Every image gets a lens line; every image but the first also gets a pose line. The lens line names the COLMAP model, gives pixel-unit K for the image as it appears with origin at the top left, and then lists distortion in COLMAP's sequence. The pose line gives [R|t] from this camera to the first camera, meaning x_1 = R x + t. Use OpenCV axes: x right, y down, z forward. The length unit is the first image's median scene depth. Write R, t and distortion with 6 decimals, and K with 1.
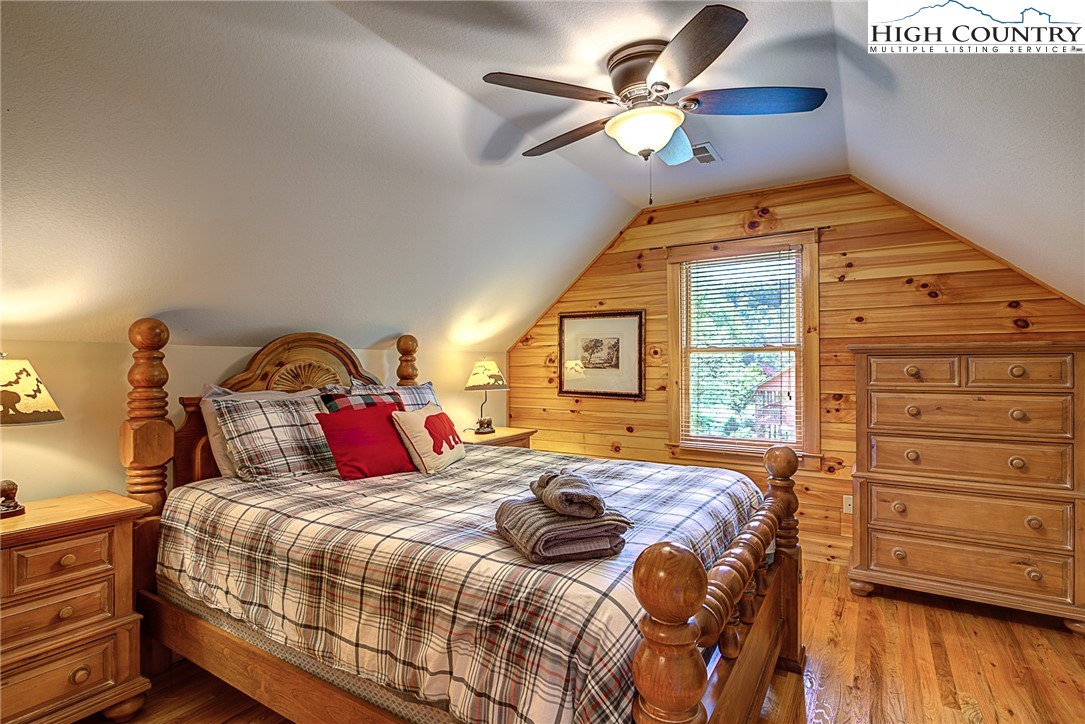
lens RADIAL K [[524.8, 0, 551.8], [0, 524.8, 358.3], [0, 0, 1]] dist [-0.004986, 0.001407]
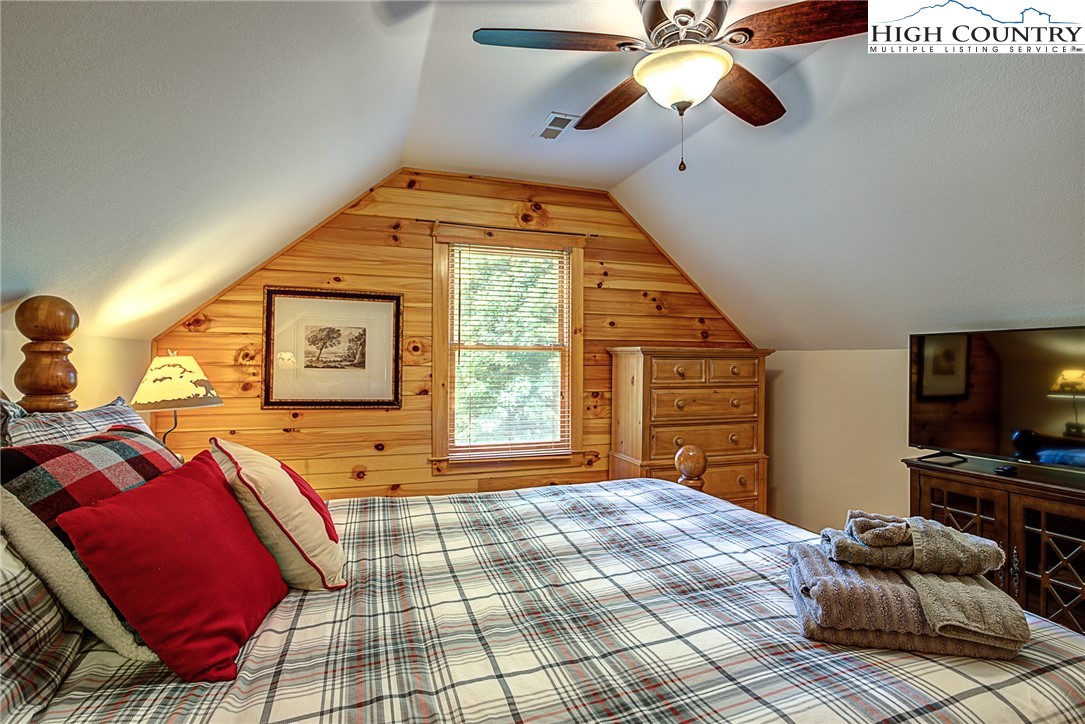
lens RADIAL K [[524.8, 0, 534.7], [0, 524.8, 360.3], [0, 0, 1]] dist [-0.004986, 0.001407]
pose [[0.642850, 0.008579, 0.765944, -0.338902], [-0.015587, 0.999877, 0.001883, 0.002985], [-0.765833, -0.013149, 0.642905, 0.373387]]
